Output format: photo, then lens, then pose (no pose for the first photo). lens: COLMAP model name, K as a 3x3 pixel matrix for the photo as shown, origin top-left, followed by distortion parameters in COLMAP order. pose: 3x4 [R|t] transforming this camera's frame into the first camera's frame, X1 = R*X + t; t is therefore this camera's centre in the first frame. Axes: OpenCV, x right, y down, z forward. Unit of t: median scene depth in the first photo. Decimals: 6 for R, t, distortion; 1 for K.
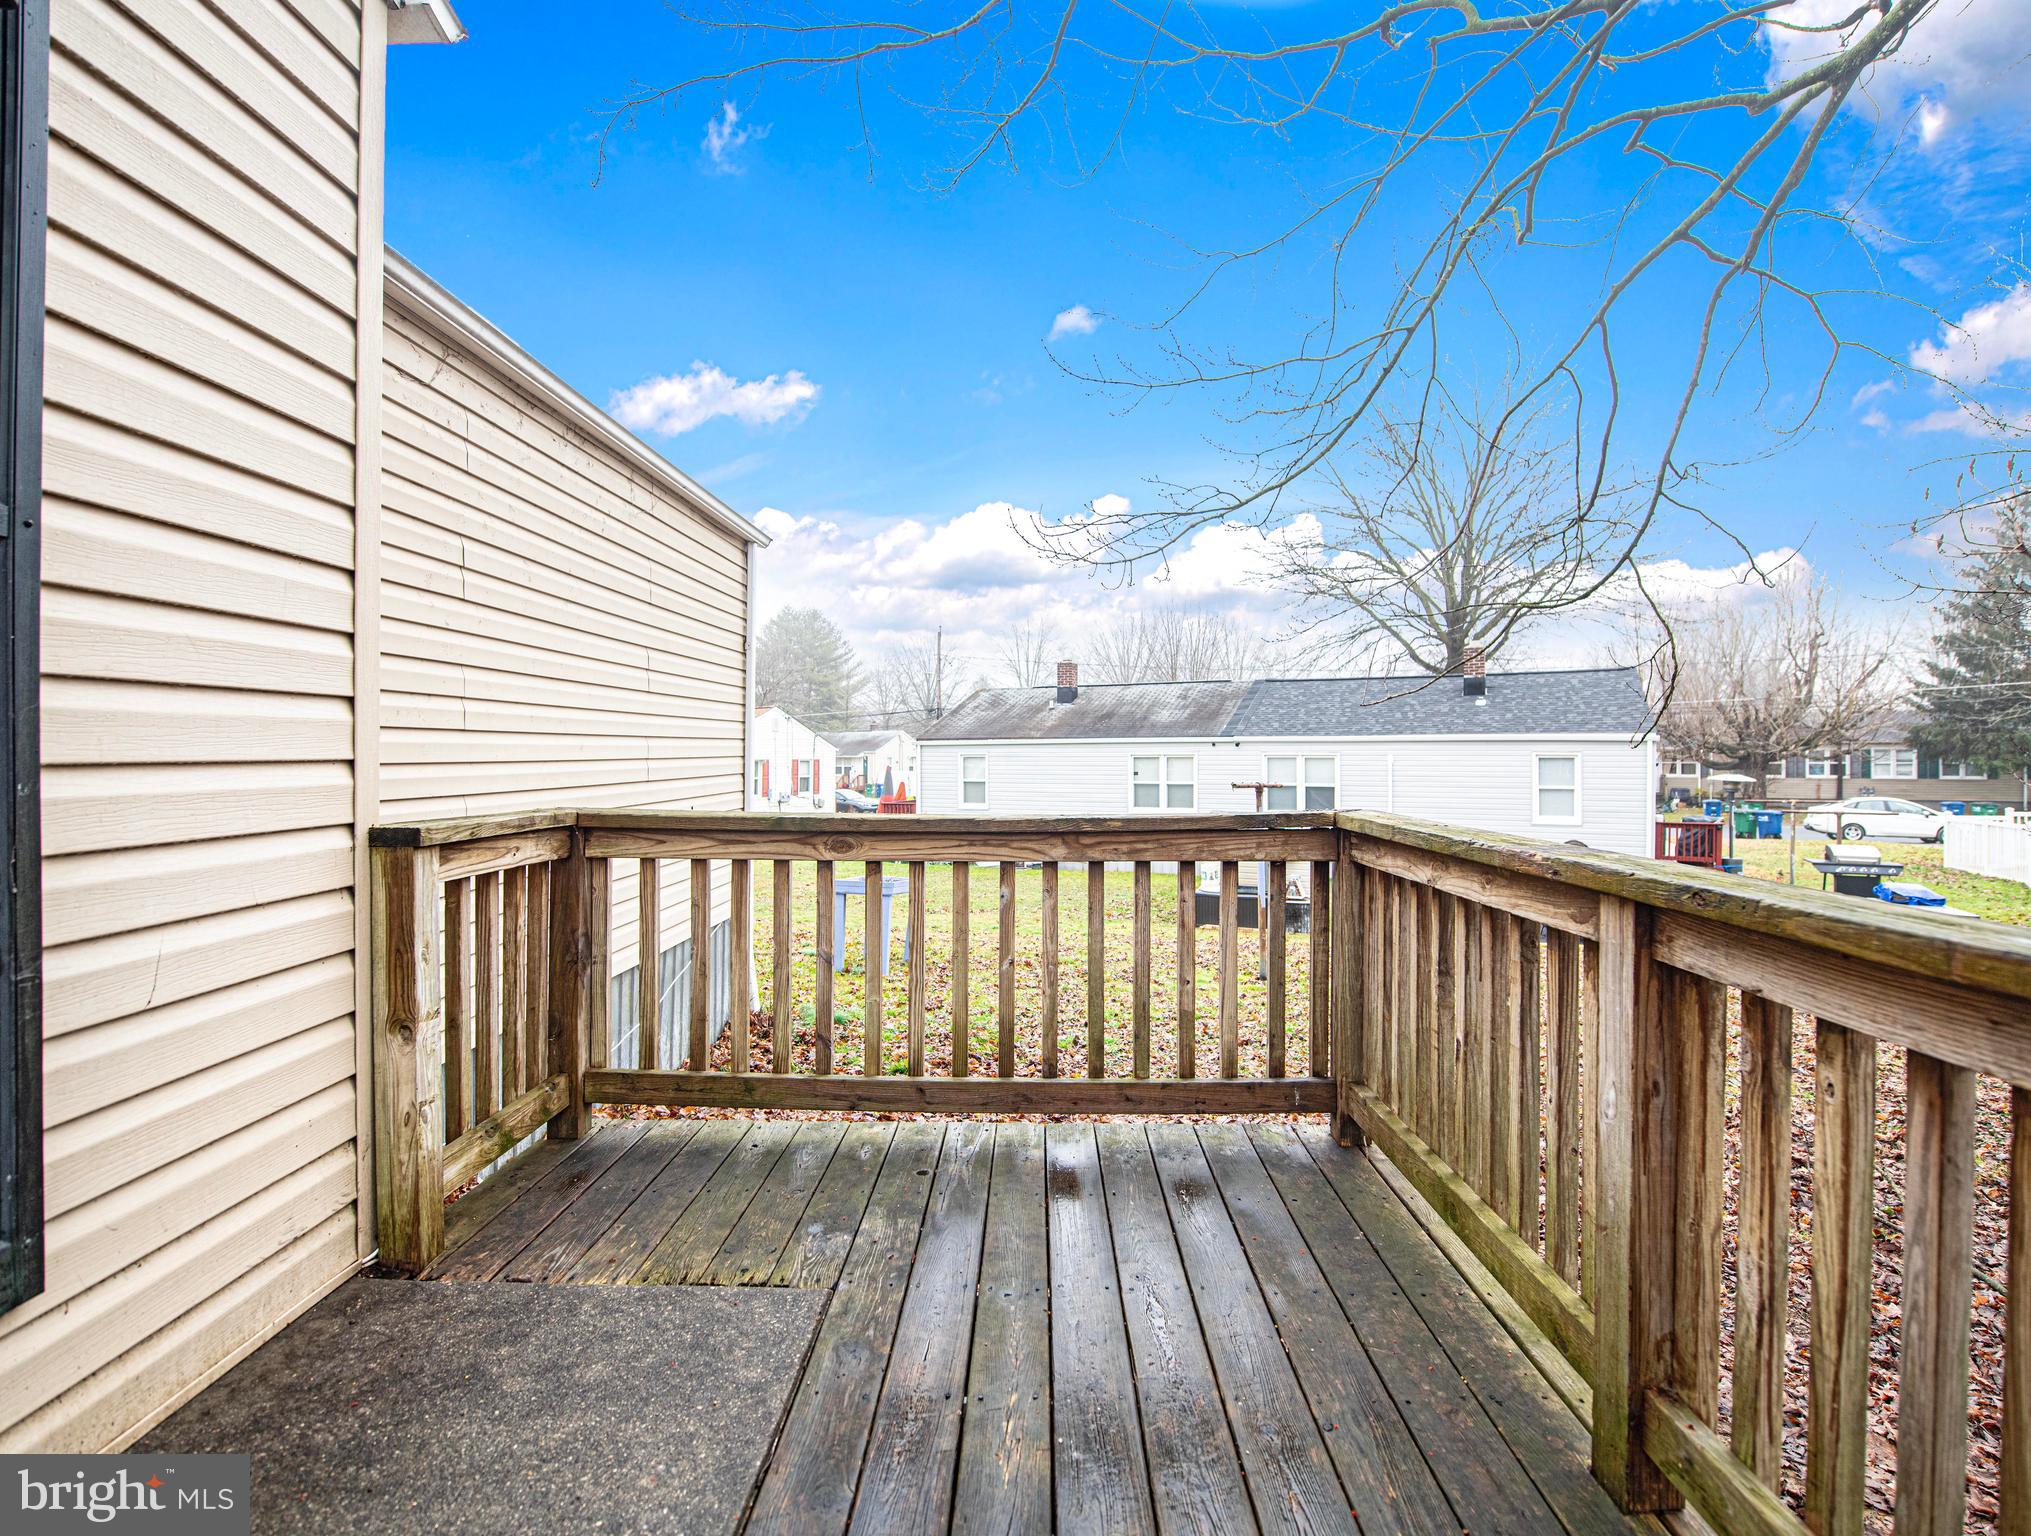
lens RADIAL K [[1032.7, 0, 1026.3], [0, 1032.7, 756.2], [0, 0, 1]] dist [-0.016086, -0.000720]
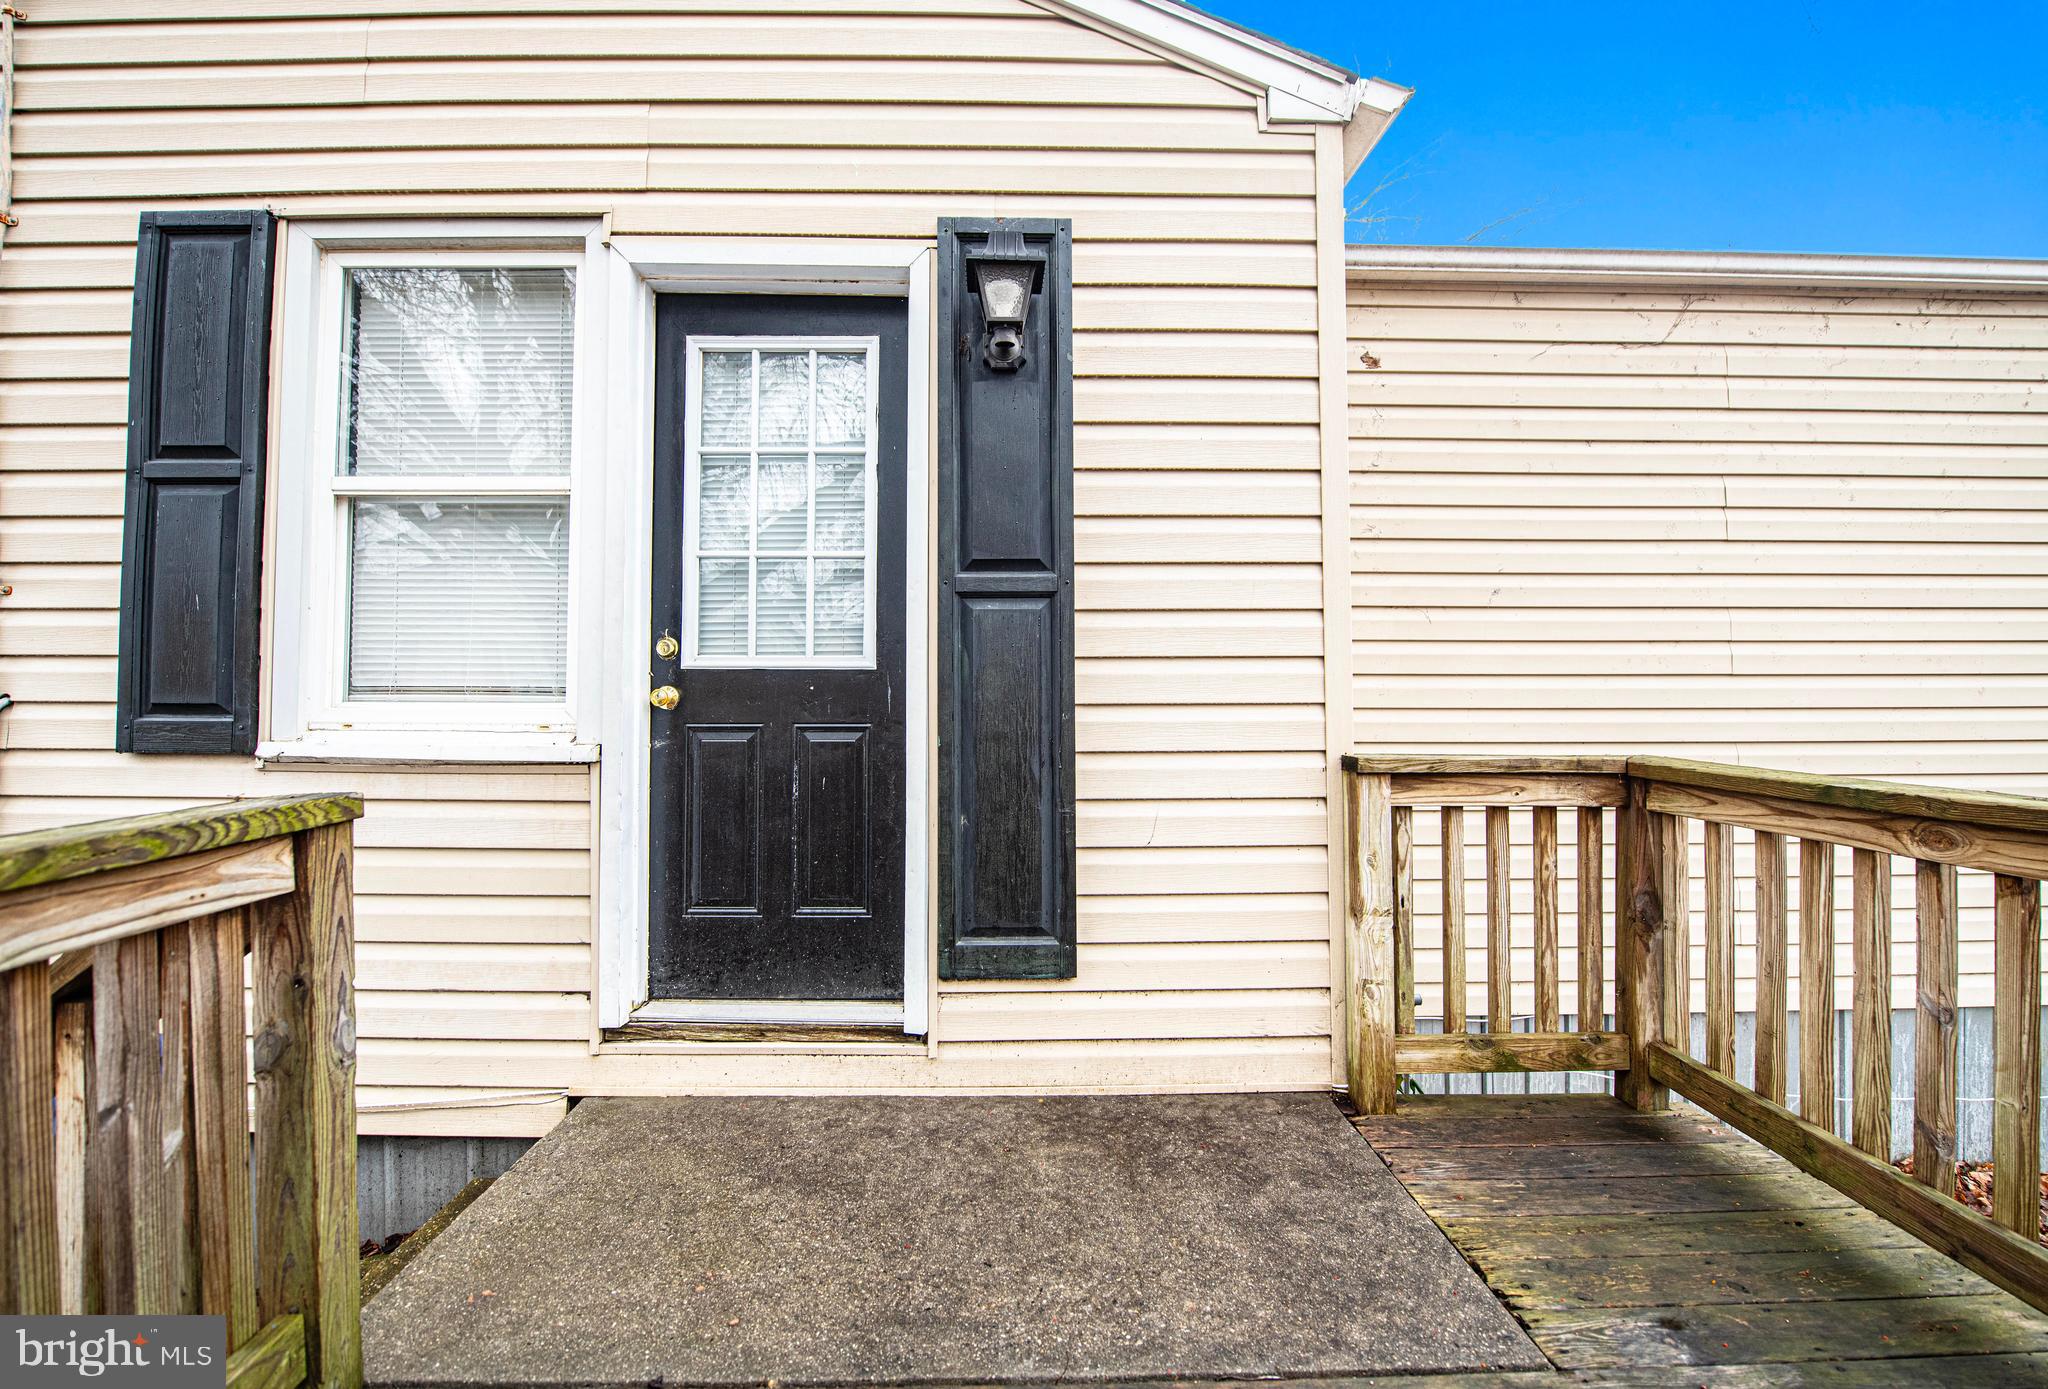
lens RADIAL K [[917.6, 0, 1031.4], [0, 917.6, 677.5], [0, 0, 1]] dist [-0.013404, -0.000261]
pose [[0.029850, -0.022649, -0.999298, 0.449959], [-0.004113, 0.999732, -0.022782, -0.000572], [0.999546, 0.004790, 0.029749, 0.494945]]
